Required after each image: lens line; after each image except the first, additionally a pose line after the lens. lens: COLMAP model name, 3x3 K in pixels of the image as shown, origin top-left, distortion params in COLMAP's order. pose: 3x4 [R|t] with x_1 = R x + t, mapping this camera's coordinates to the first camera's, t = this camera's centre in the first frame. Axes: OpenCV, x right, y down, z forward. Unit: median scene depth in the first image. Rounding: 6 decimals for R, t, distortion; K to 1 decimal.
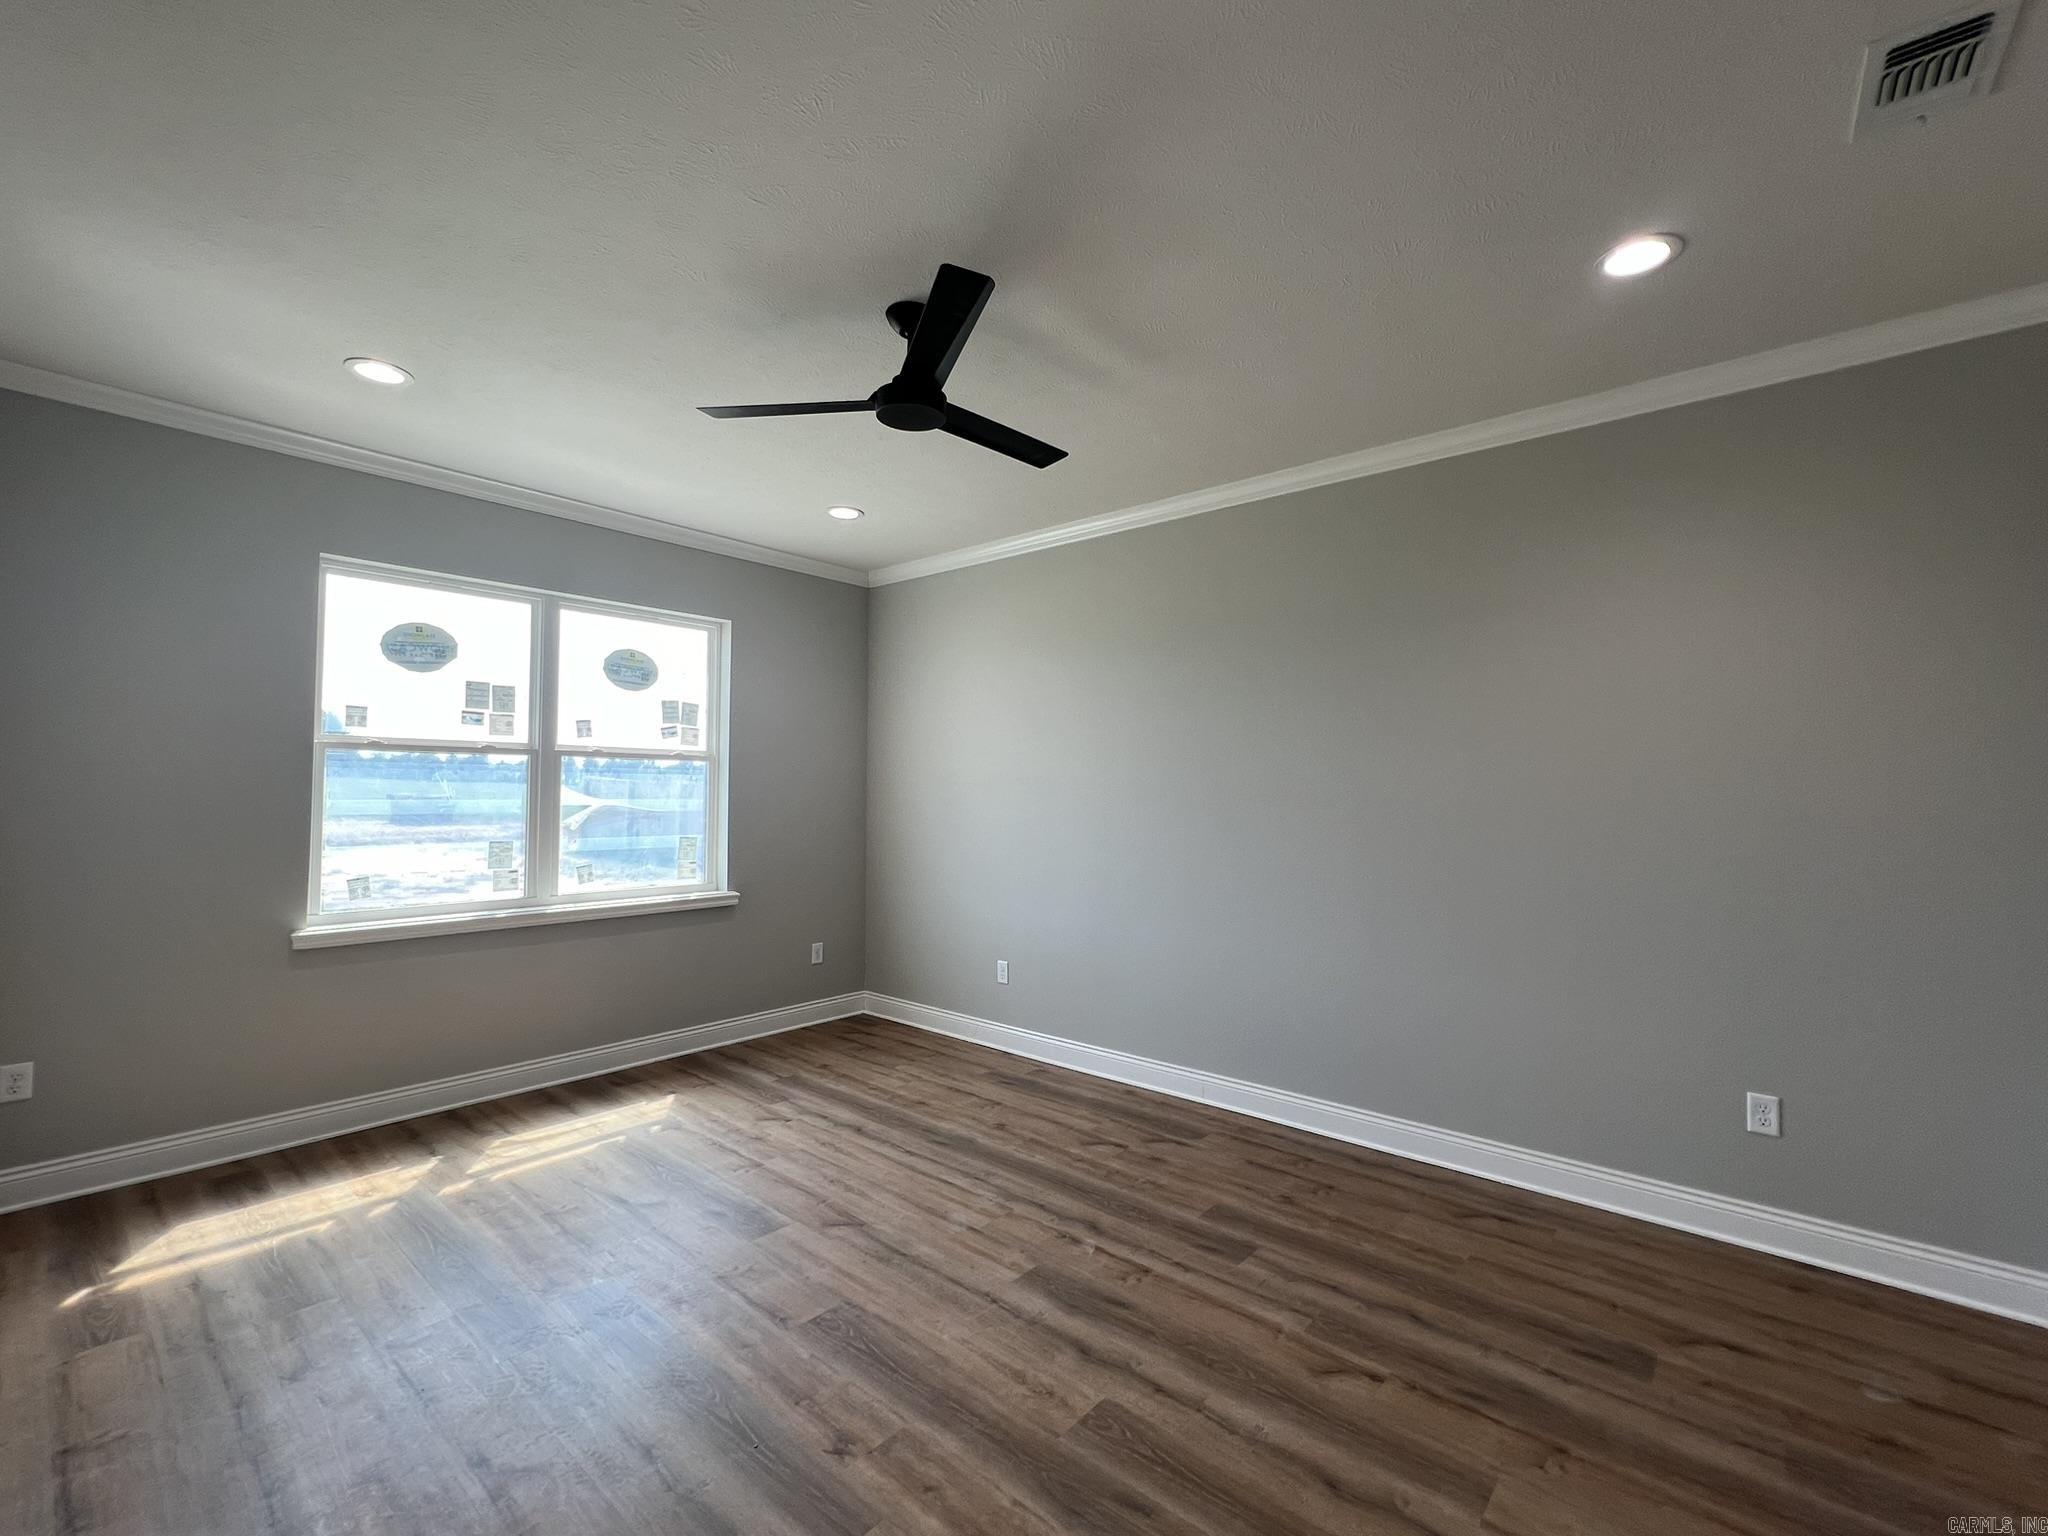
lens RADIAL K [[876.5, 0, 1038.8], [0, 876.5, 776.1], [0, 0, 1]] dist [-0.002250, 0.000217]
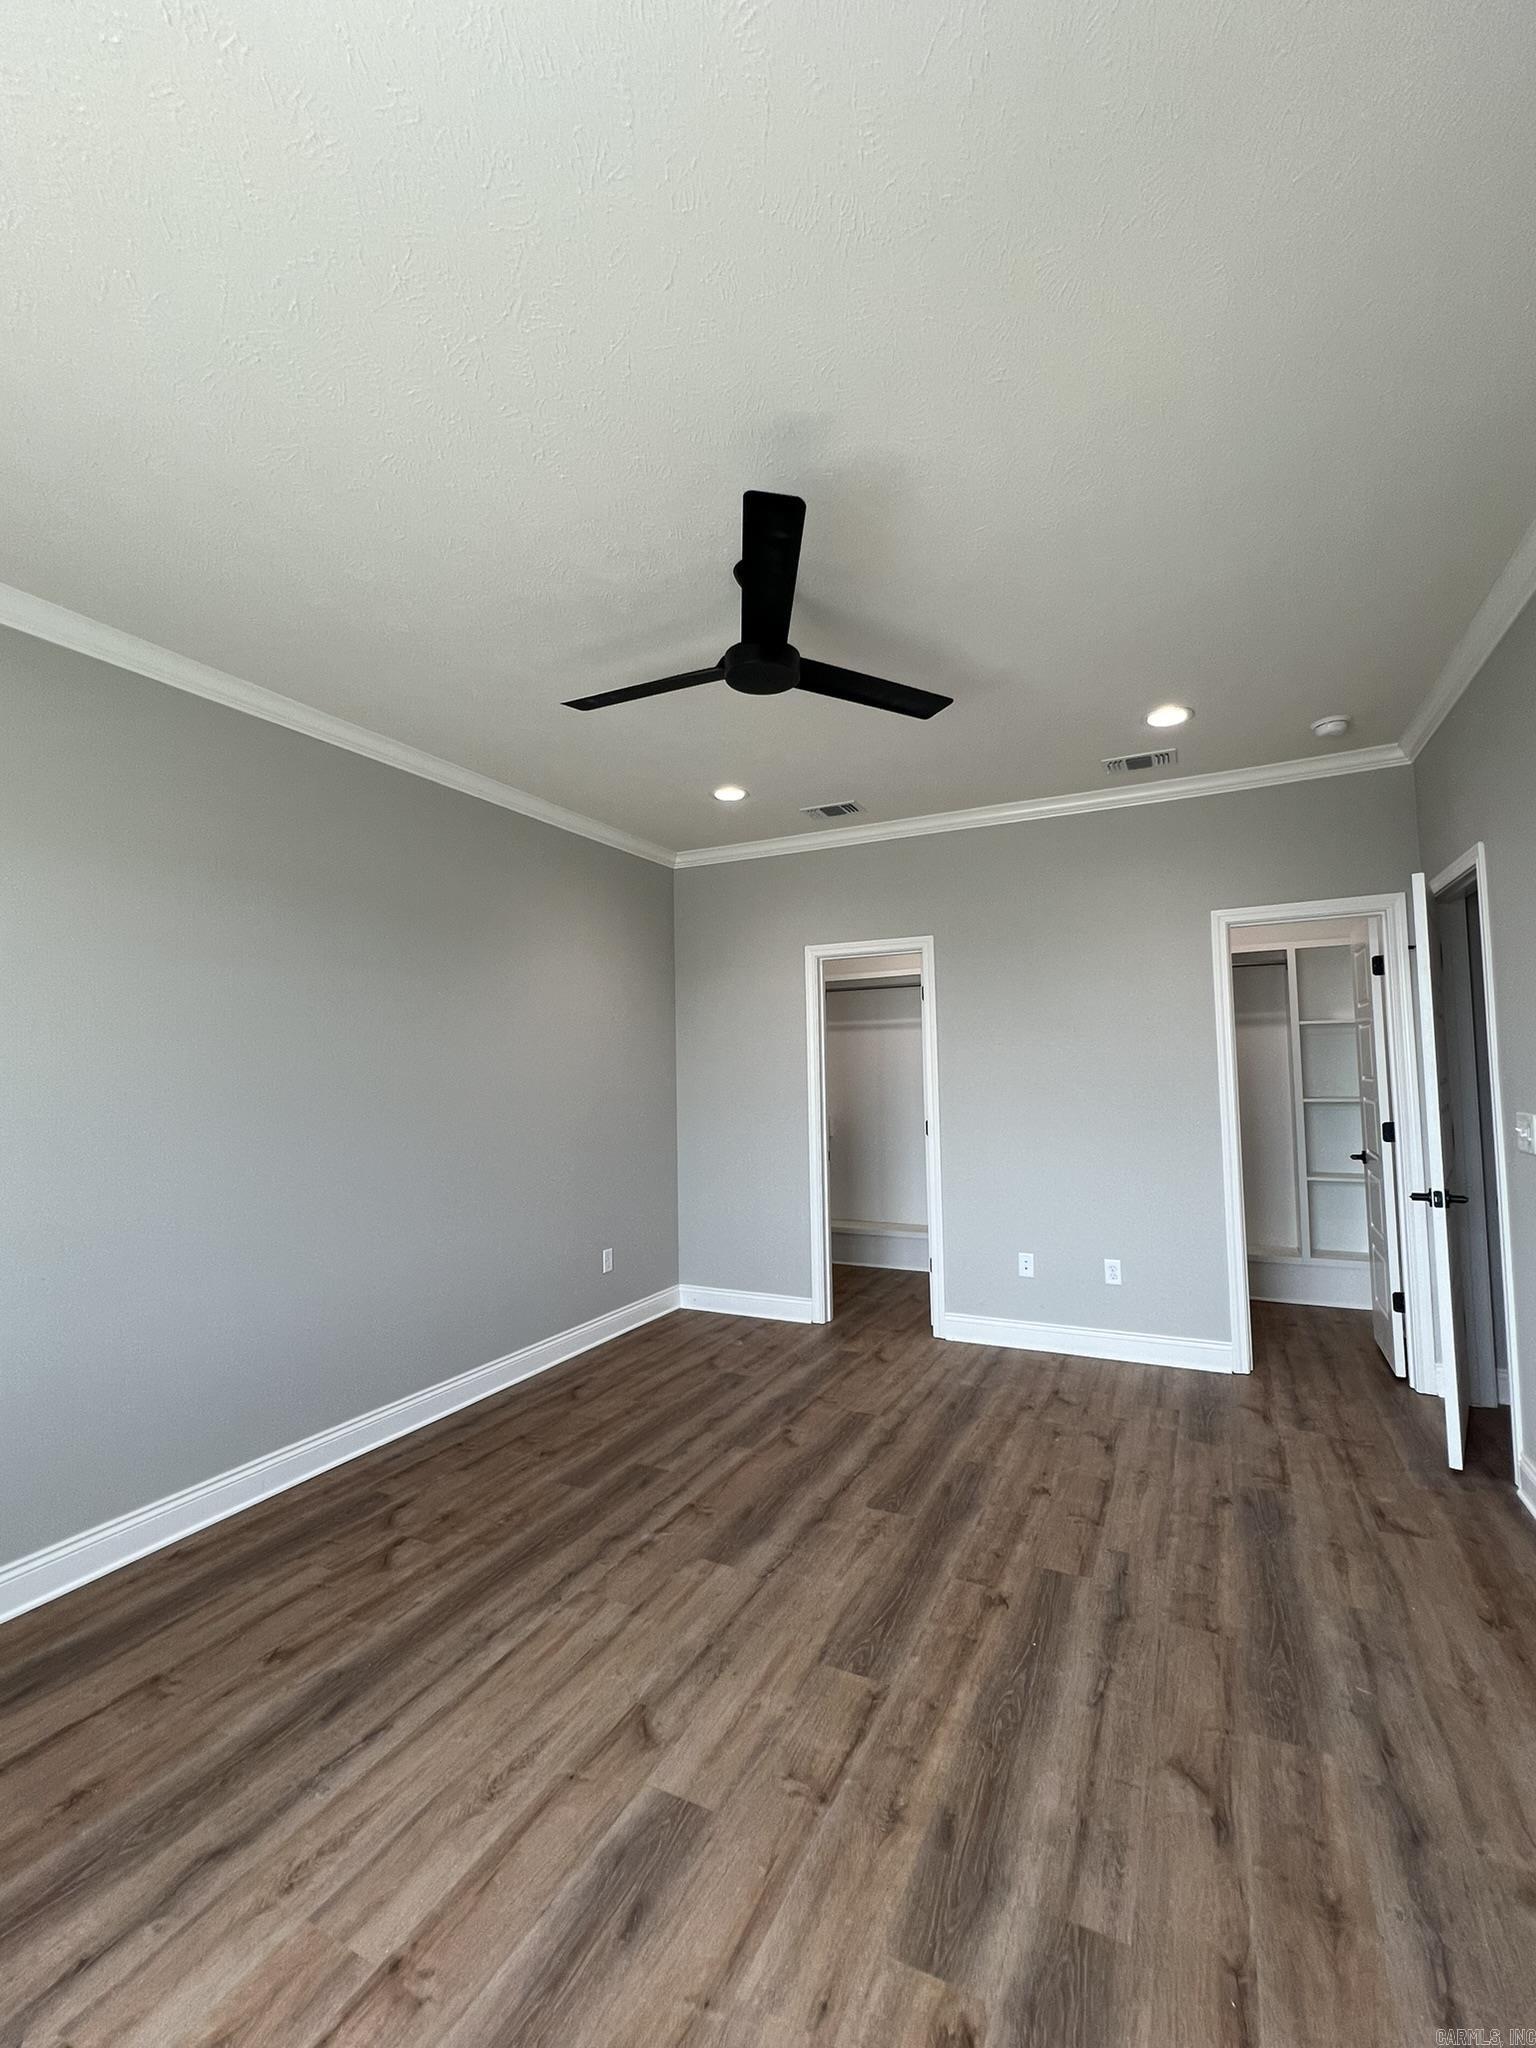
lens RADIAL K [[876.5, 0, 771.6], [0, 876.5, 1017.6], [0, 0, 1]] dist [-0.002250, 0.000217]
pose [[-0.241518, 0.058256, 0.968646, -0.917574], [-0.000970, 0.998181, -0.060274, 0.012784], [-0.970396, -0.015497, -0.241022, 1.067453]]
